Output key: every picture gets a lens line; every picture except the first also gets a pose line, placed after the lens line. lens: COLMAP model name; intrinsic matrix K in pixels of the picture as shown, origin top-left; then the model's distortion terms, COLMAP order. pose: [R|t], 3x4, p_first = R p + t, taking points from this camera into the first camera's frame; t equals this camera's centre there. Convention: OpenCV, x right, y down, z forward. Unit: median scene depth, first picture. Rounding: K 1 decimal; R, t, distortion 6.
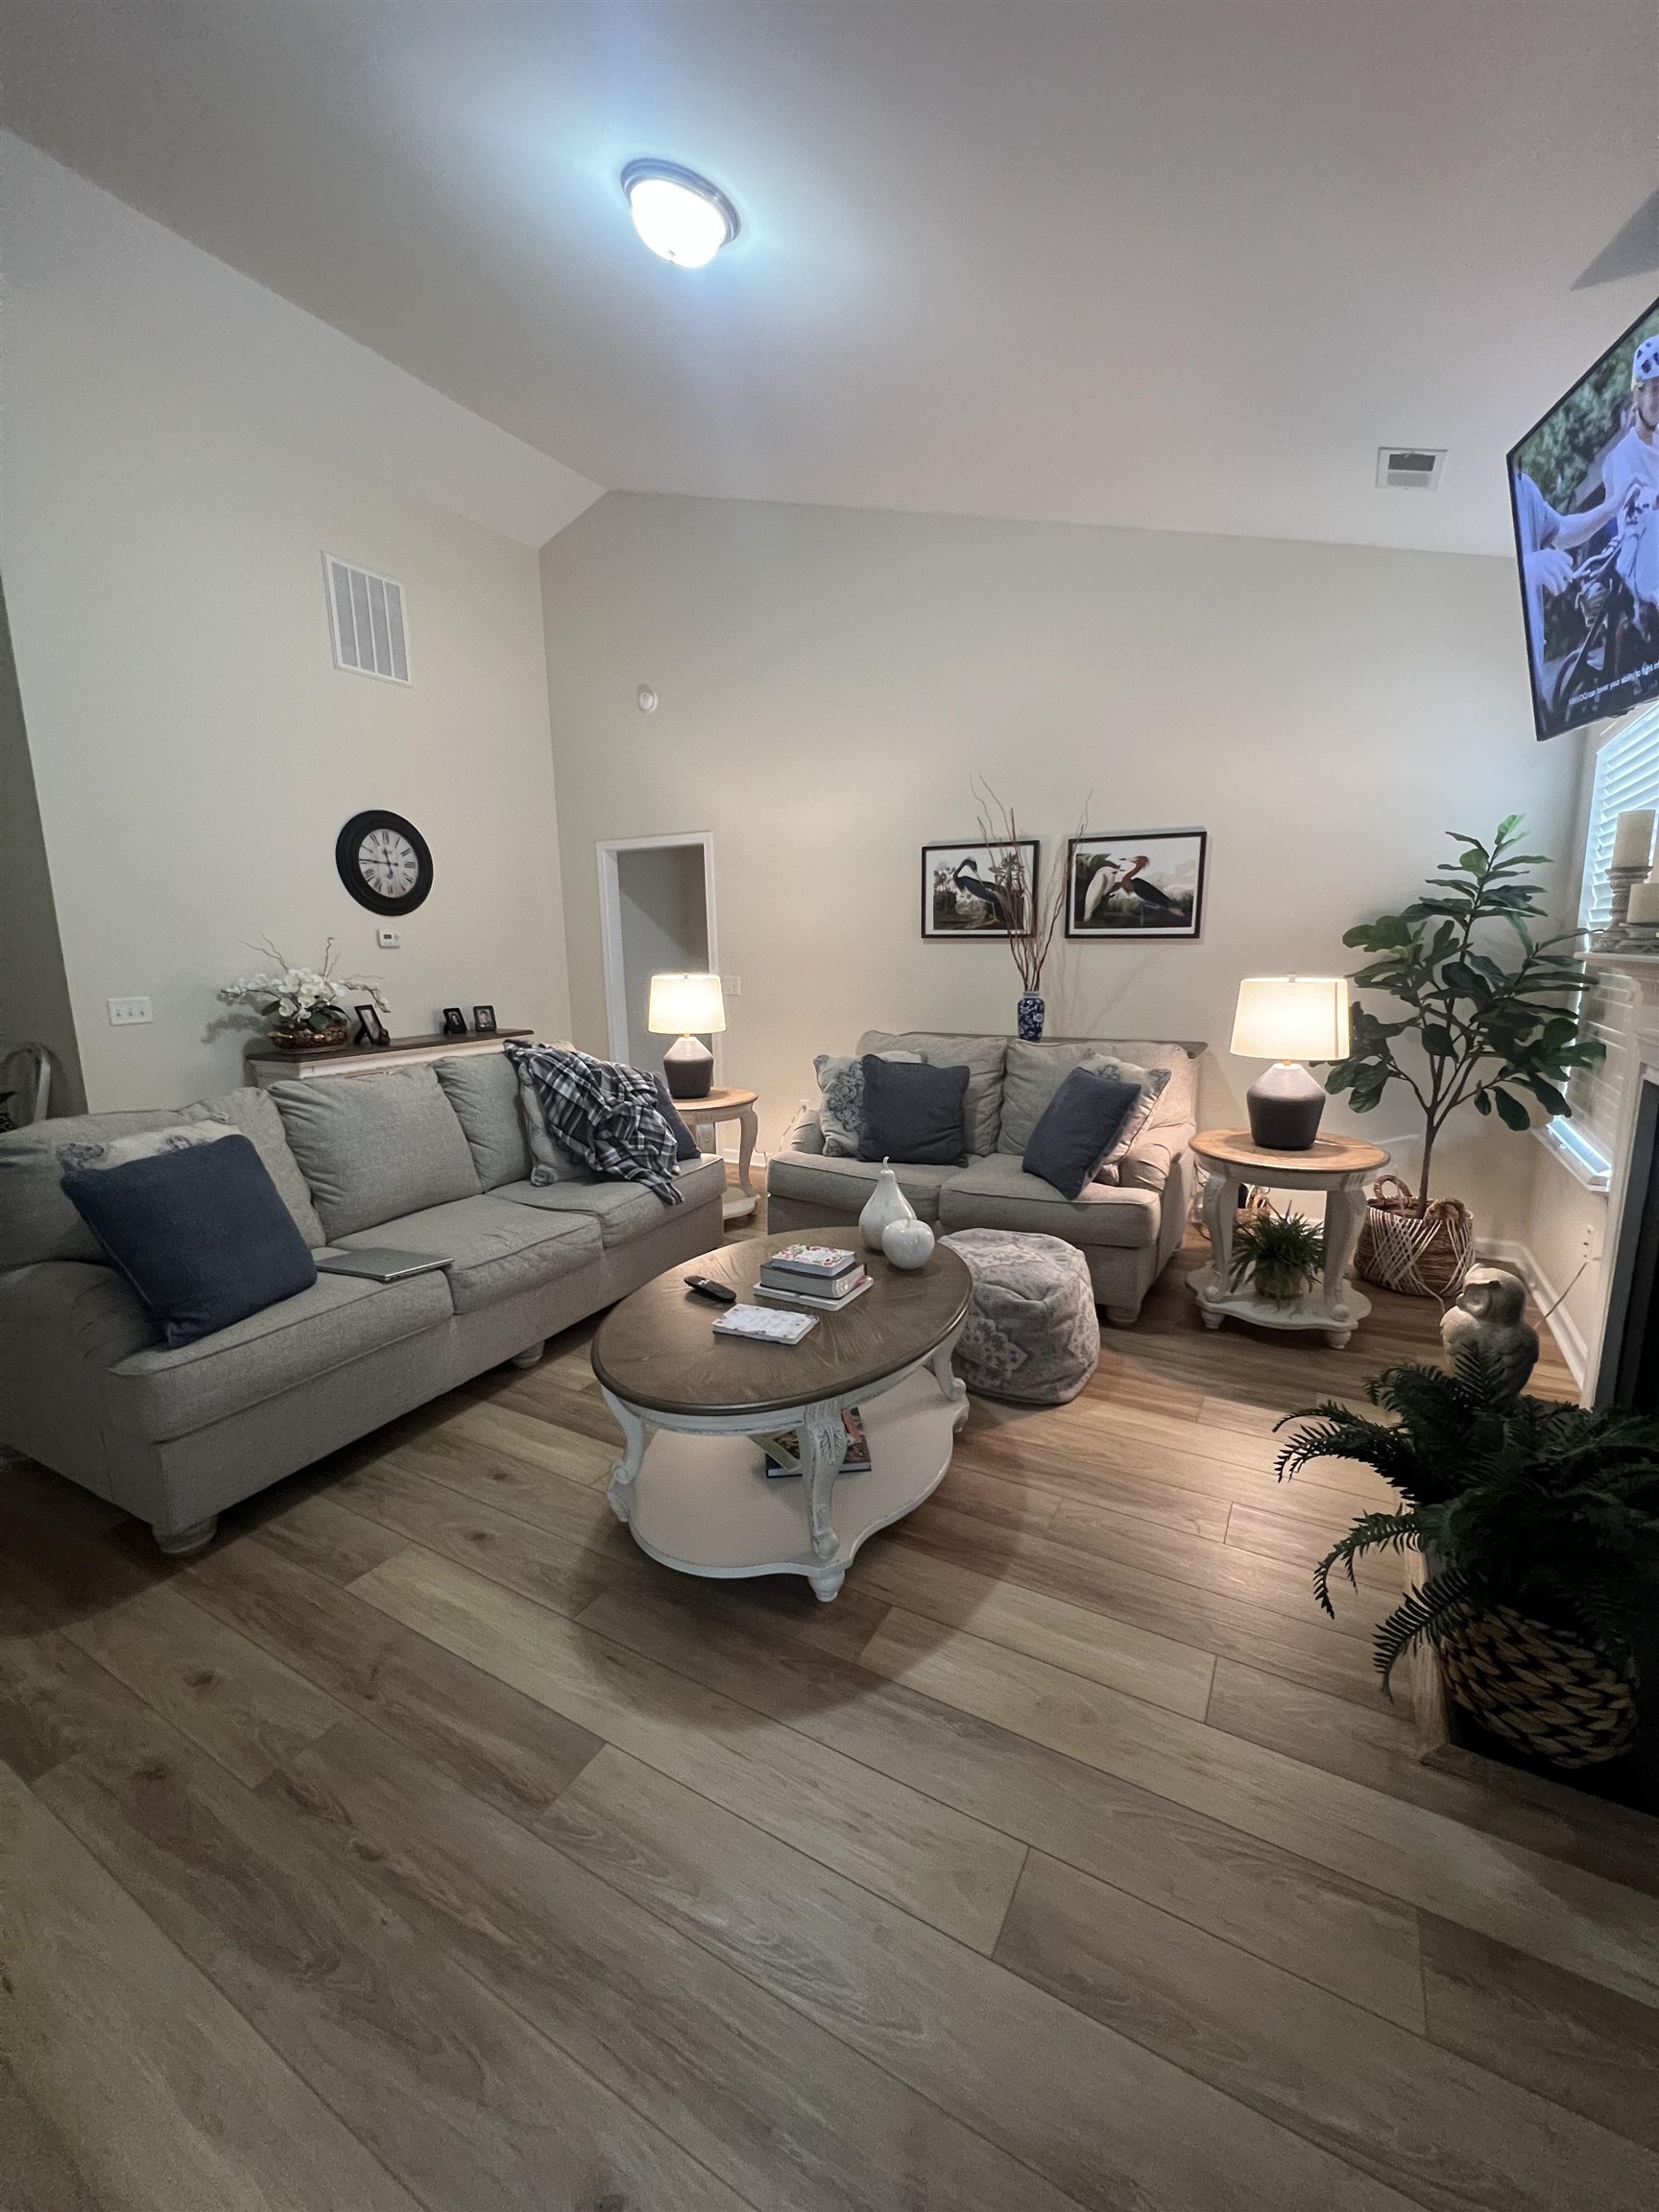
lens RADIAL K [[885.5, 0, 832.5], [0, 885.5, 1100.3], [0, 0, 1]] dist [-0.001001, -0.000110]
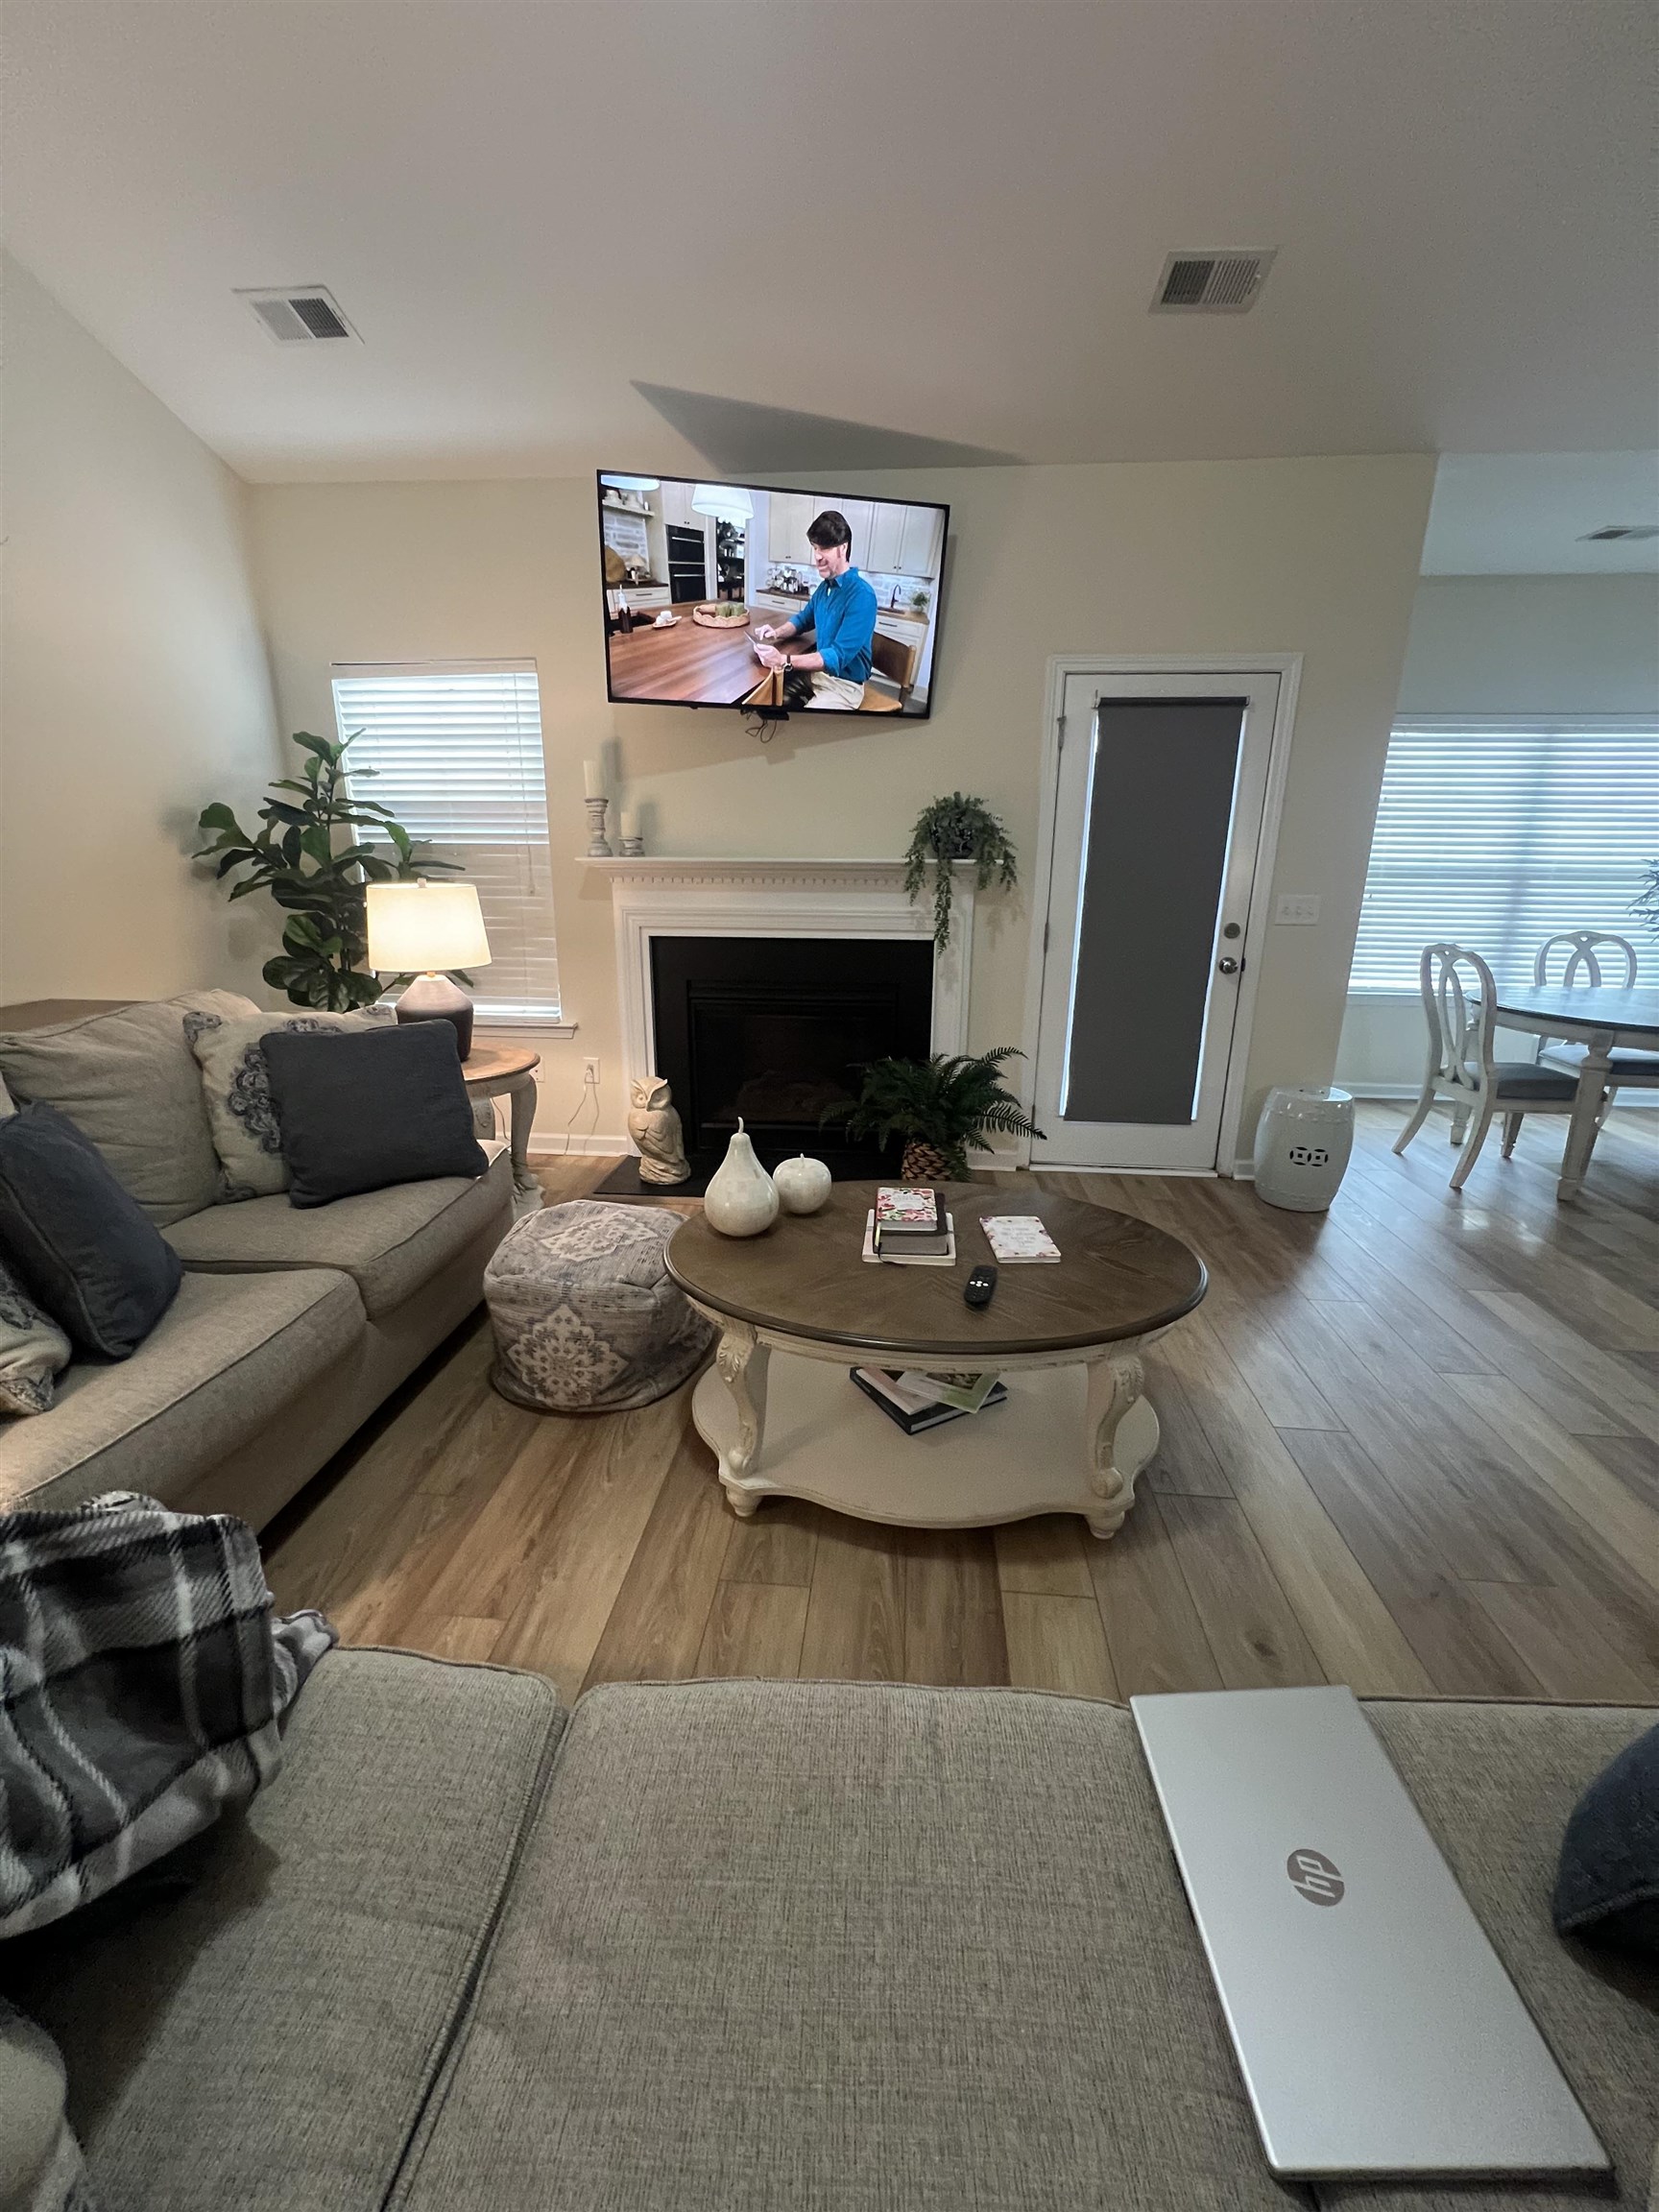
lens RADIAL K [[890.2, 0, 834.0], [0, 890.2, 1098.8], [0, 0, 1]] dist [-0.002102, 0.000376]
pose [[-0.413317, -0.228042, 0.881570, -0.481196], [0.154659, 0.936487, 0.314758, -0.135241], [-0.897357, 0.266437, -0.351797, 0.875854]]
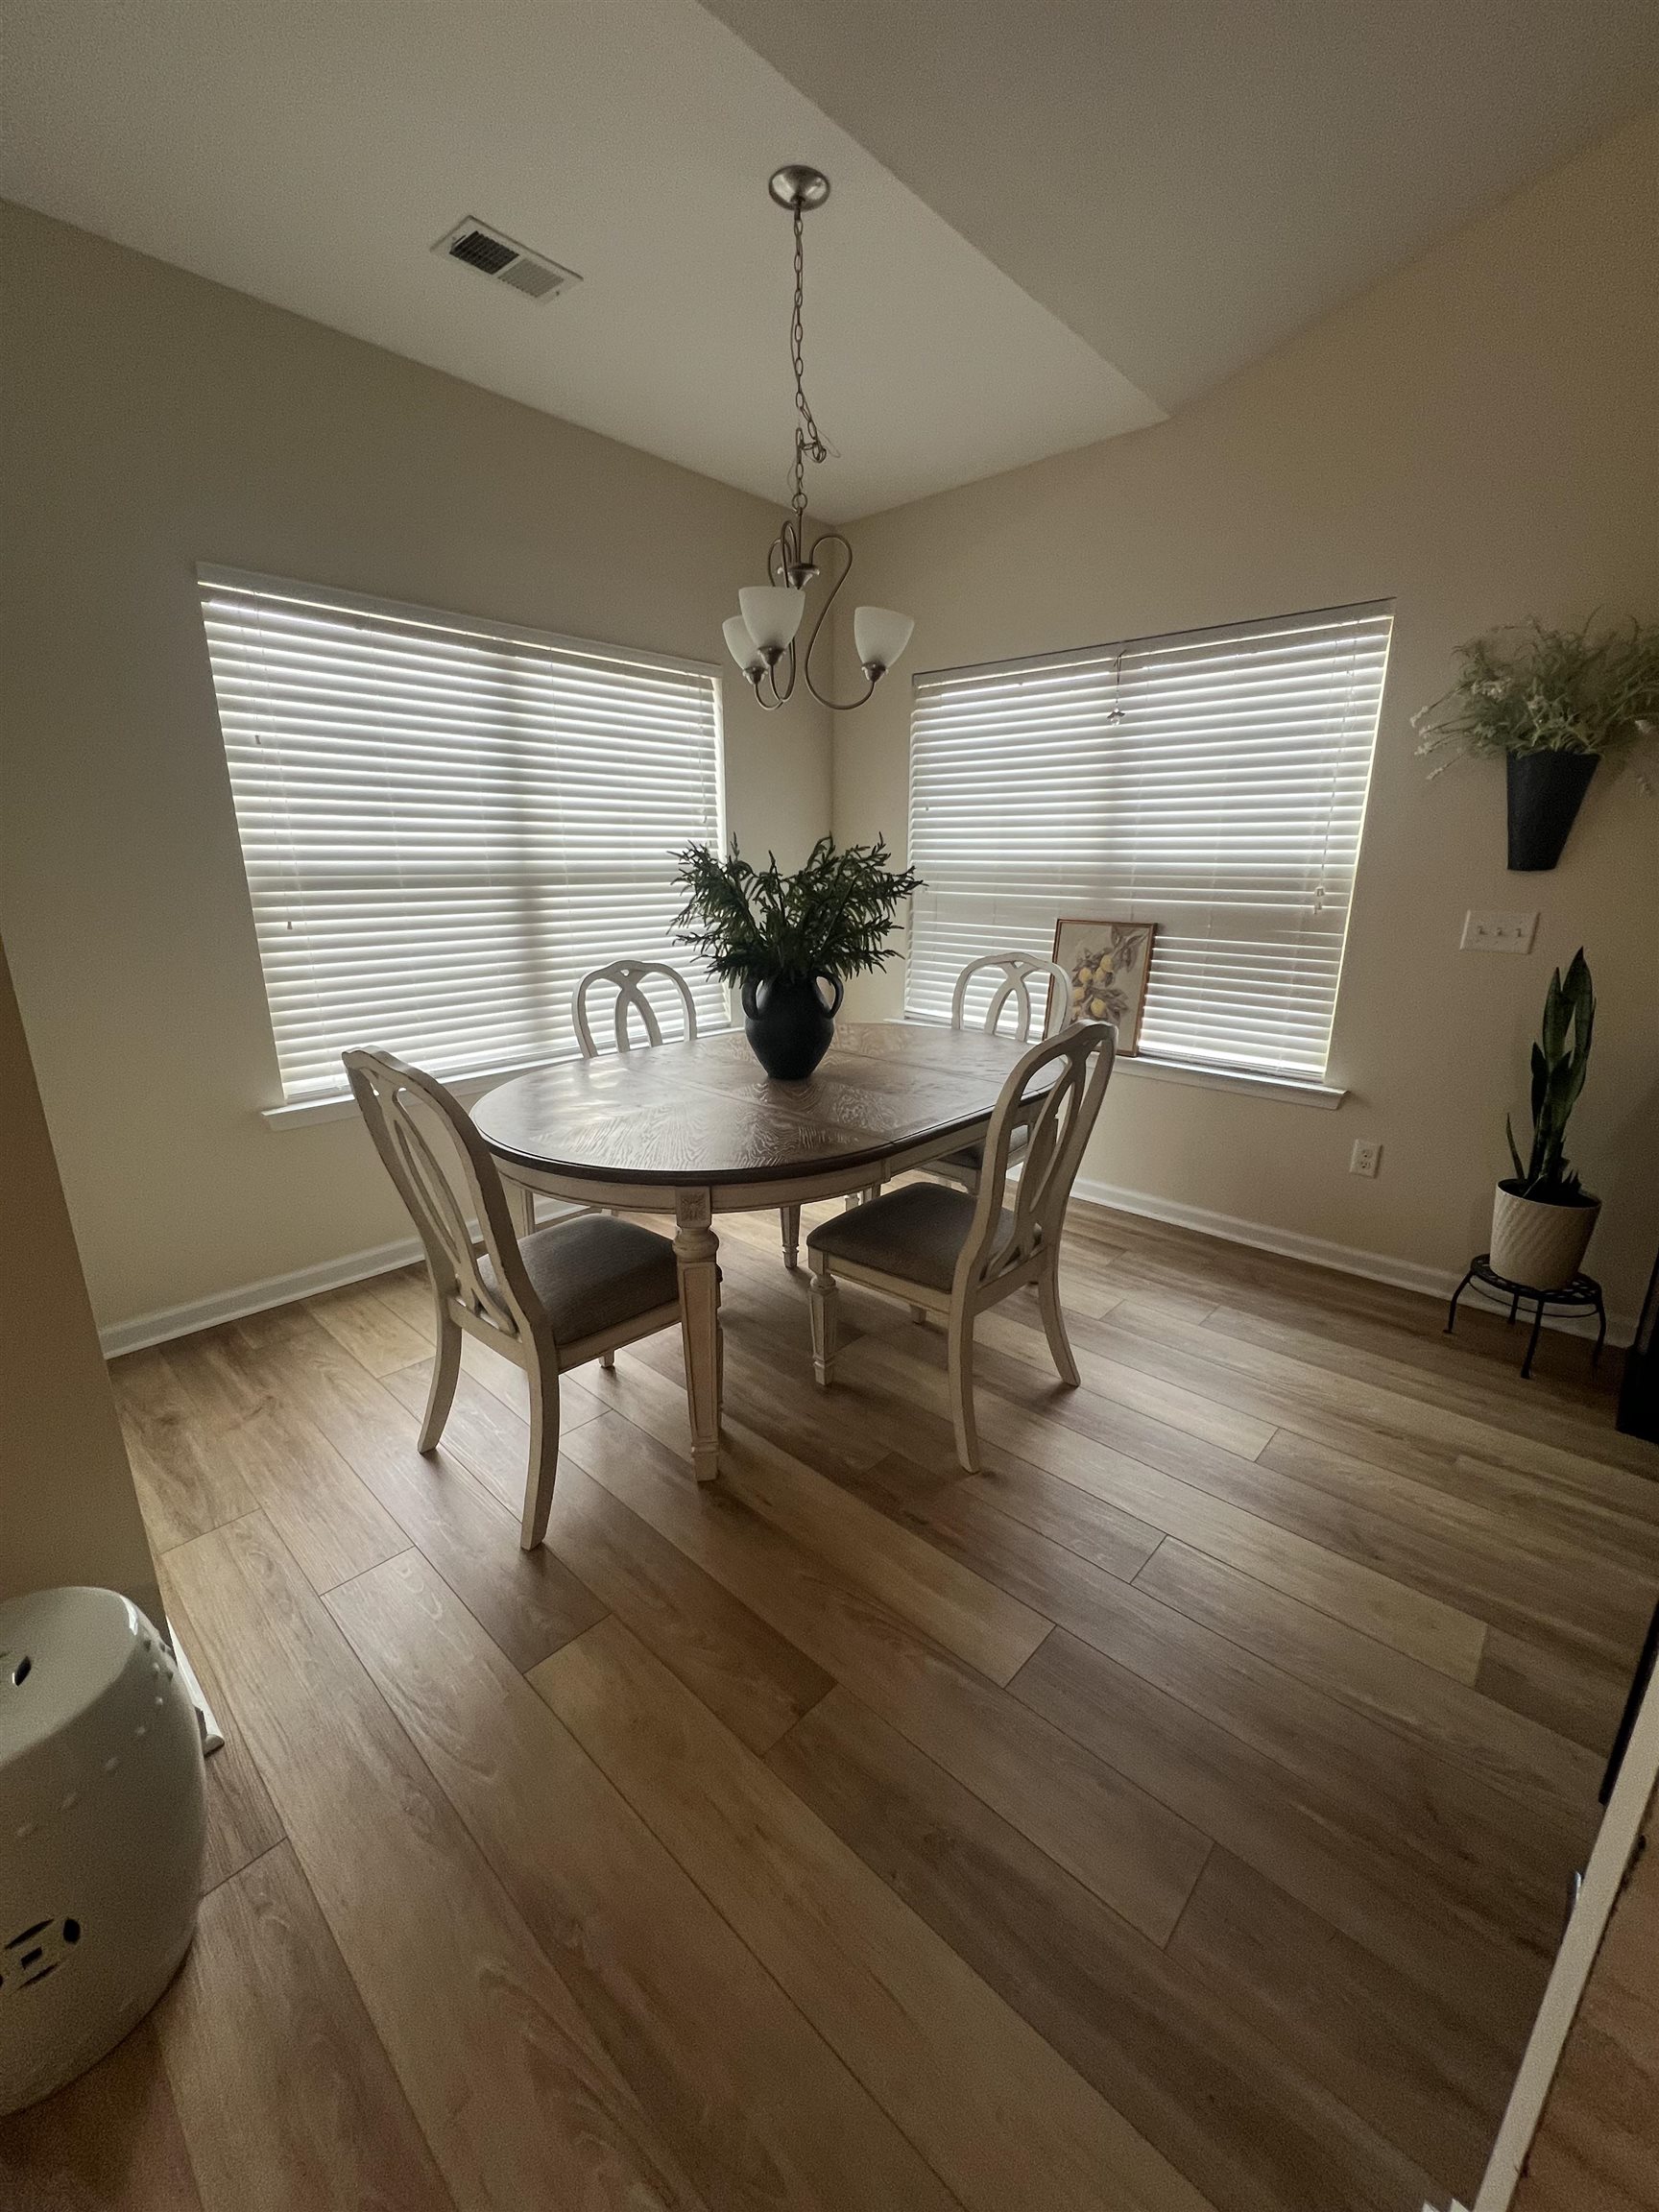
lens RADIAL K [[890.2, 0, 834.0], [0, 890.2, 1098.8], [0, 0, 1]] dist [-0.002102, 0.000376]
pose [[-0.973403, -0.043867, 0.224859, -0.139624], [0.055275, 0.907531, 0.416333, -0.015041], [-0.222330, 0.417689, -0.880969, 0.154865]]
